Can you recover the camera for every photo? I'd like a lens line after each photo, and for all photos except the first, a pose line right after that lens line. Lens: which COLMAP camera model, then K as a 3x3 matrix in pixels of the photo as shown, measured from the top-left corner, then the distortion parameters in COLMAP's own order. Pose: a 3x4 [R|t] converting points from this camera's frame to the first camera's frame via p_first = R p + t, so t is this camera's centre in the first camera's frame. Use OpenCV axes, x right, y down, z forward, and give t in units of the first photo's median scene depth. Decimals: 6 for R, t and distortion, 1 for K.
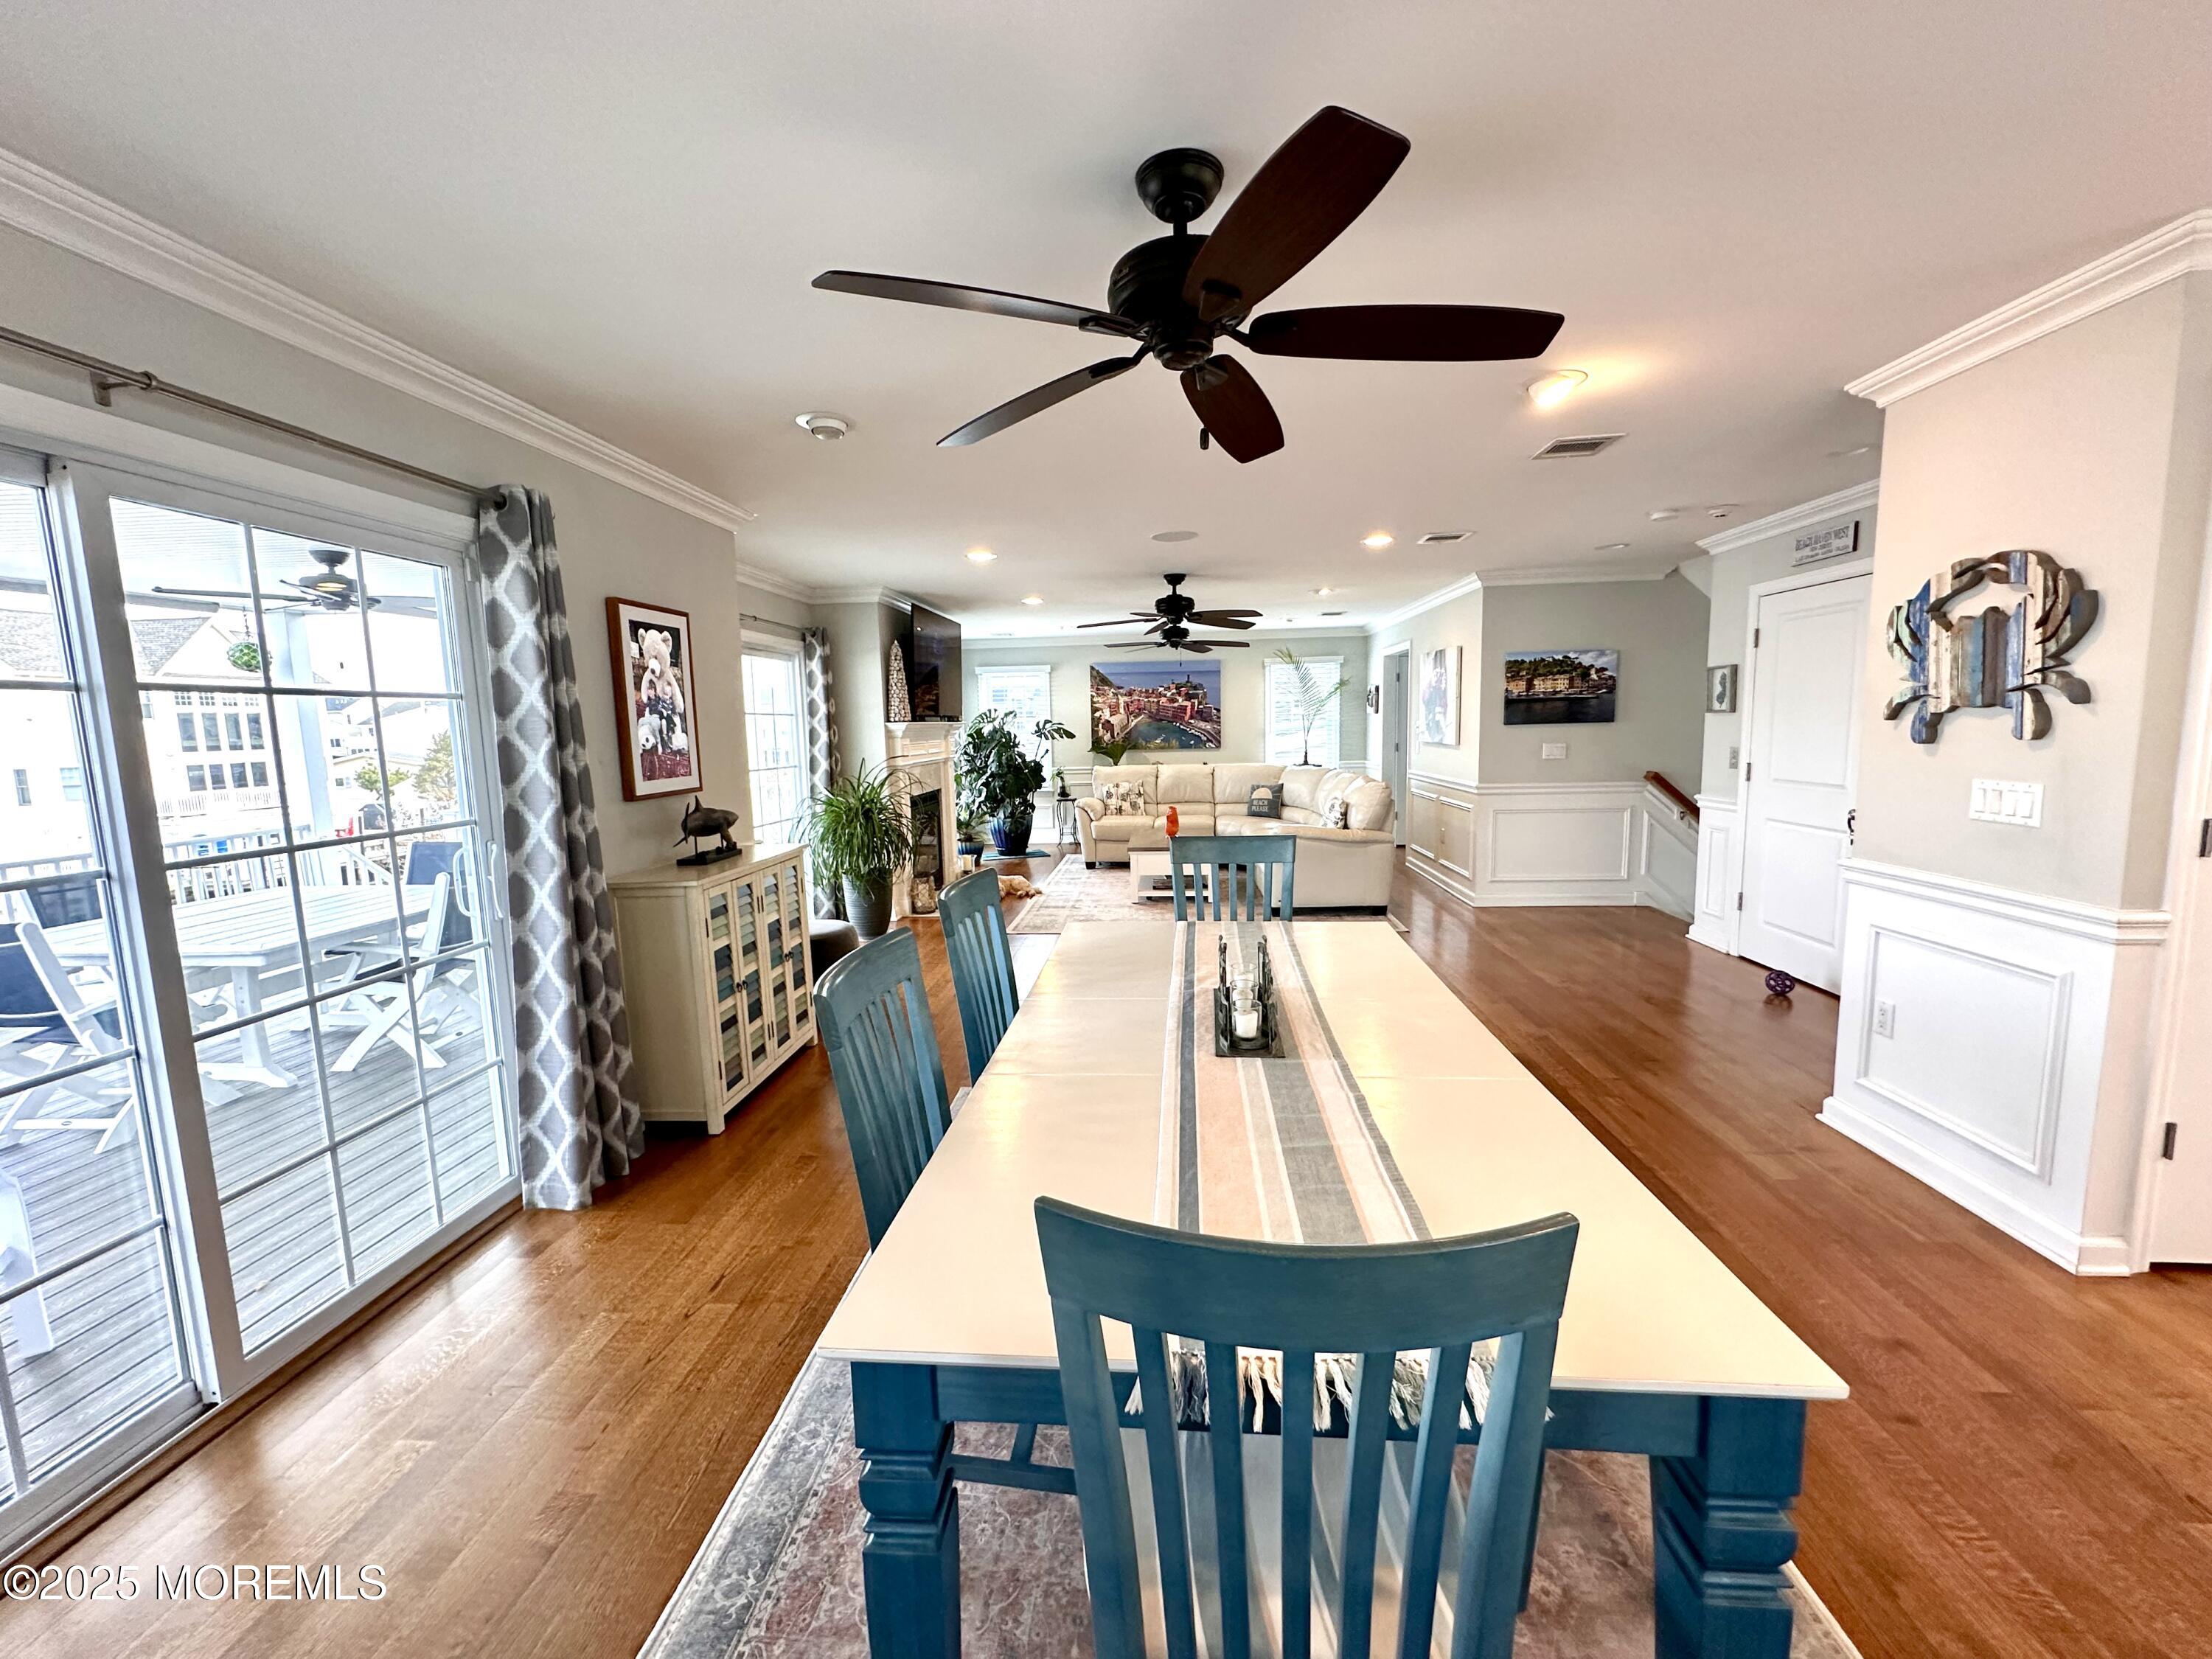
lens RADIAL K [[882.3, 0, 1114.3], [0, 882.3, 833.1], [0, 0, 1]] dist [0.002617, 0.000781]
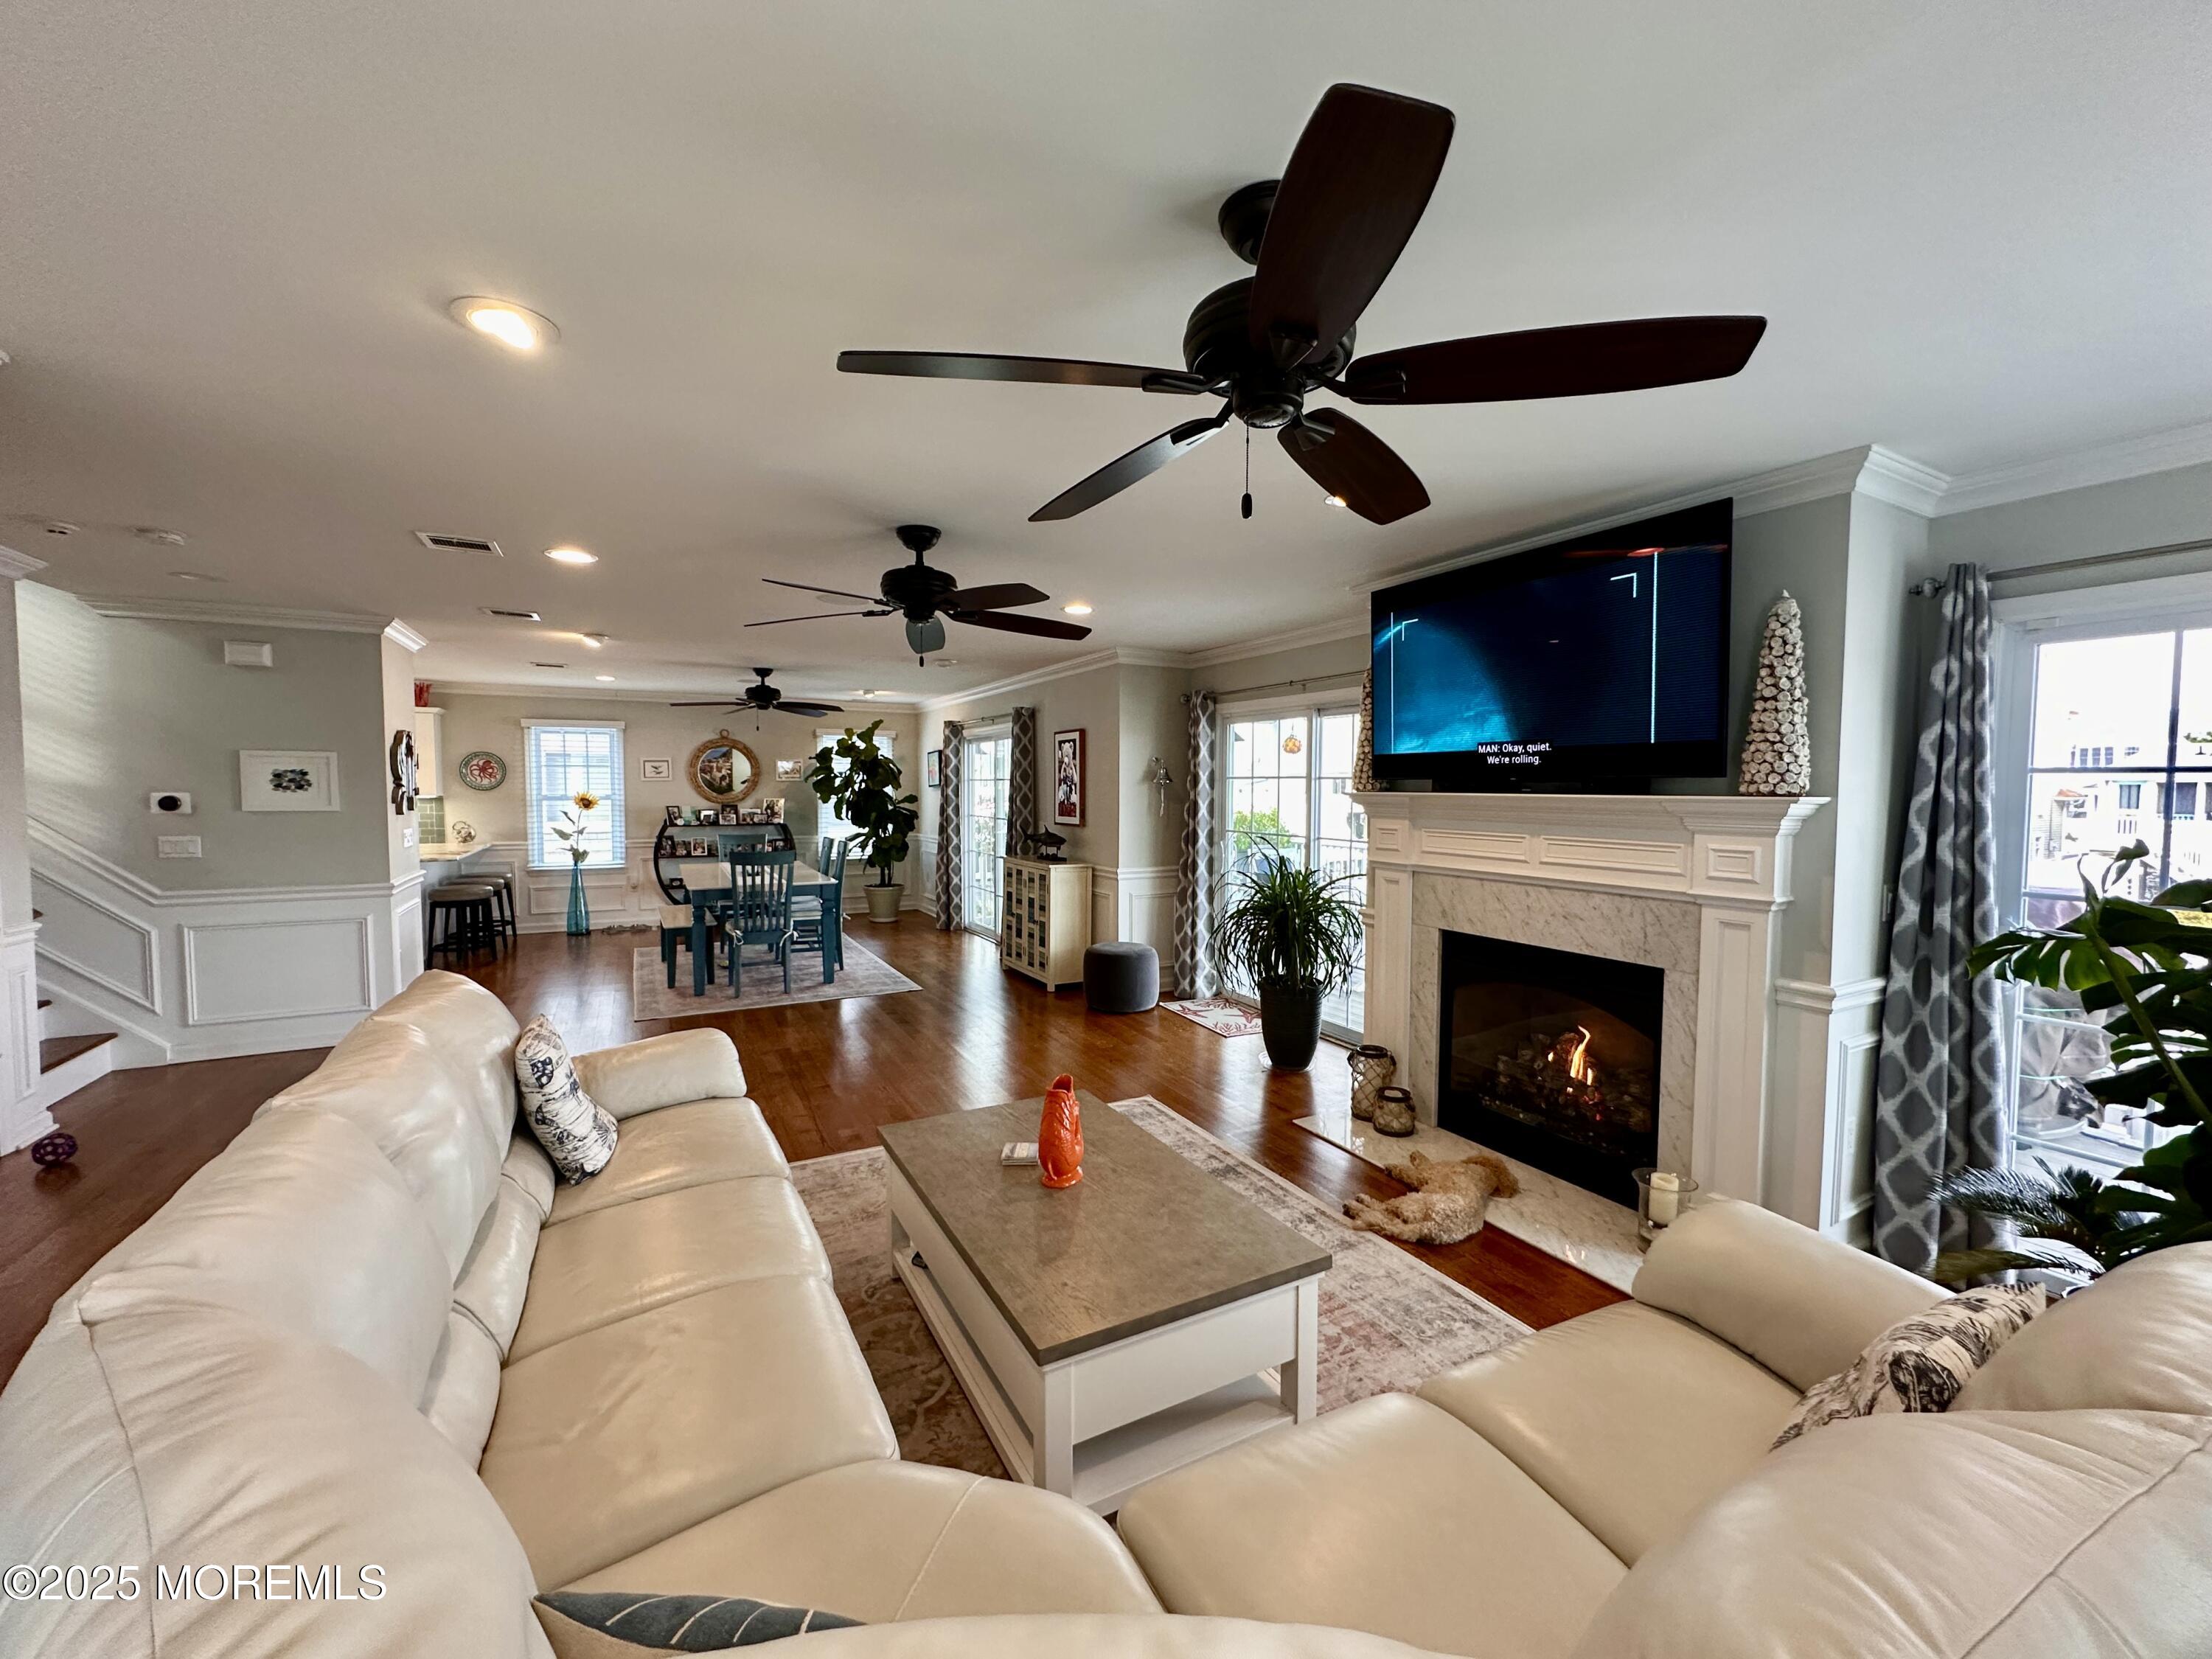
lens RADIAL K [[882.3, 0, 1111.5], [0, 882.3, 835.4], [0, 0, 1]] dist [0.002617, 0.000781]
pose [[-0.847424, 0.051991, -0.528364, 0.250657], [-0.047878, 0.983655, 0.173582, -0.204968], [0.528753, 0.172394, -0.831084, 1.501144]]
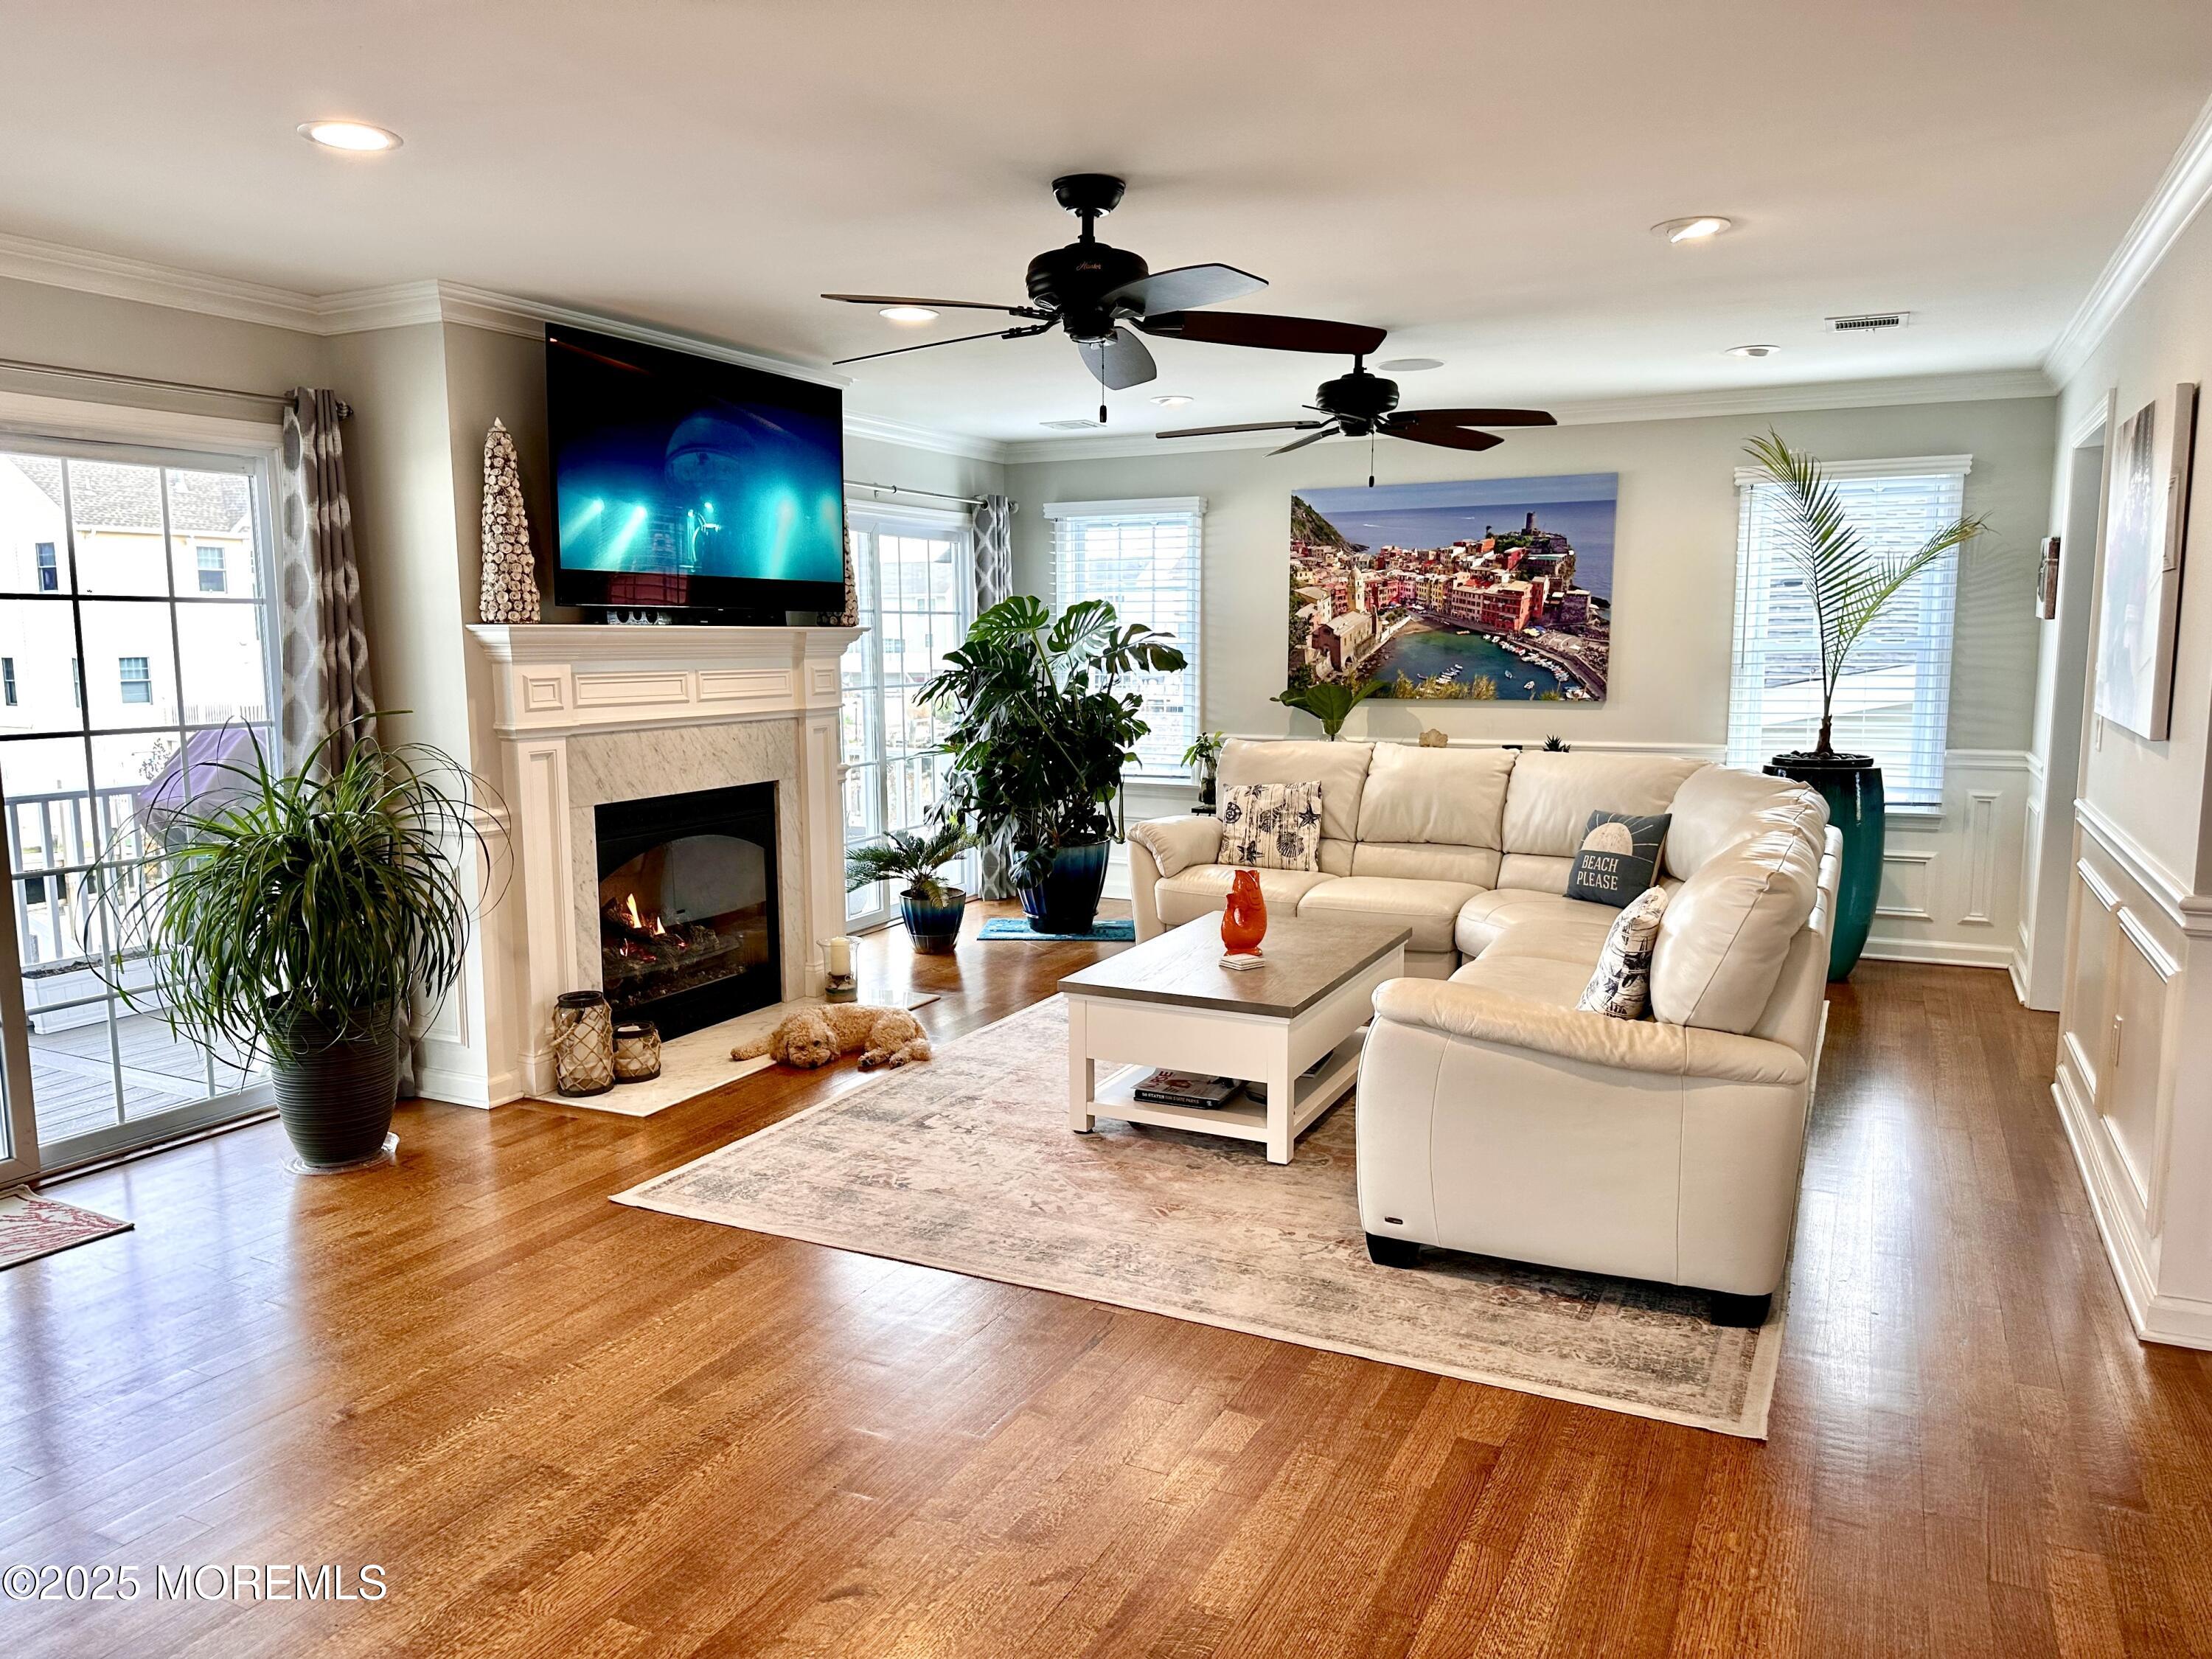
lens RADIAL K [[1545.3, 0, 1100.4], [0, 1545.3, 846.7], [0, 0, 1]] dist [0.063729, -0.065556]
pose [[0.924740, 0.069607, -0.374181, 0.293544], [-0.062456, 0.997559, 0.031219, -0.066292], [0.375441, -0.005499, 0.926830, 0.460429]]
